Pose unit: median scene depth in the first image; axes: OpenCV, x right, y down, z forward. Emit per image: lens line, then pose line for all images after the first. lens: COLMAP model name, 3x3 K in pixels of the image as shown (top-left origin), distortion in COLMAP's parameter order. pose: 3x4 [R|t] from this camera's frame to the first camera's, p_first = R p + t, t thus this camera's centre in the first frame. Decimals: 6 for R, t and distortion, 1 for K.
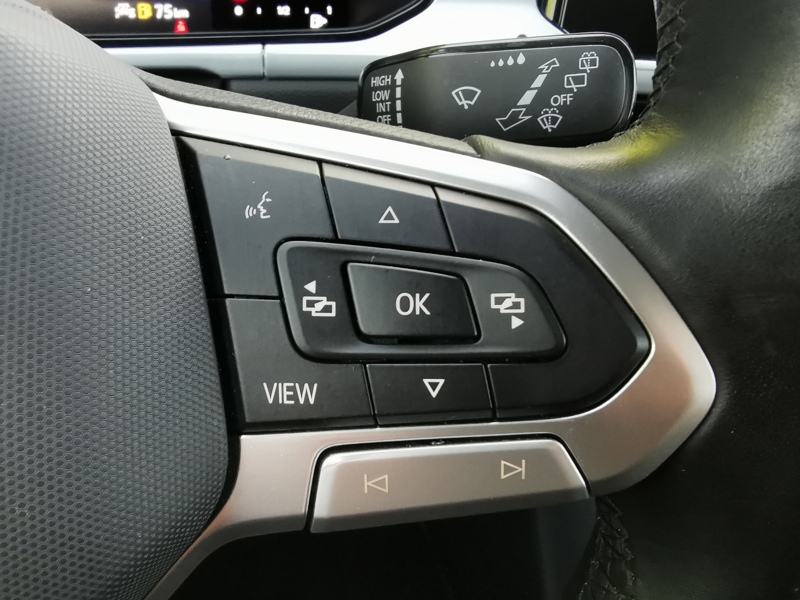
lens RADIAL K [[609.3, 0, 400.0], [0, 609.3, 300.0], [0, 0, 1]] dist [-0.139551, 0.081962]
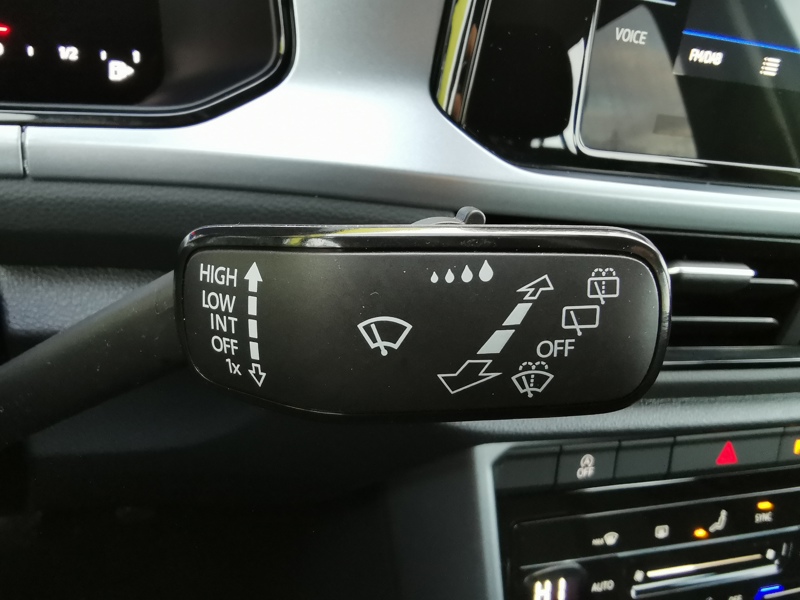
lens RADIAL K [[609.3, 0, 400.0], [0, 609.3, 300.0], [0, 0, 1]] dist [-0.139551, 0.081962]
pose [[0.959813, -0.016005, 0.280185, -0.029811], [0.021969, 0.999594, -0.018160, -0.367484], [-0.279780, 0.023586, 0.959774, 0.478922]]
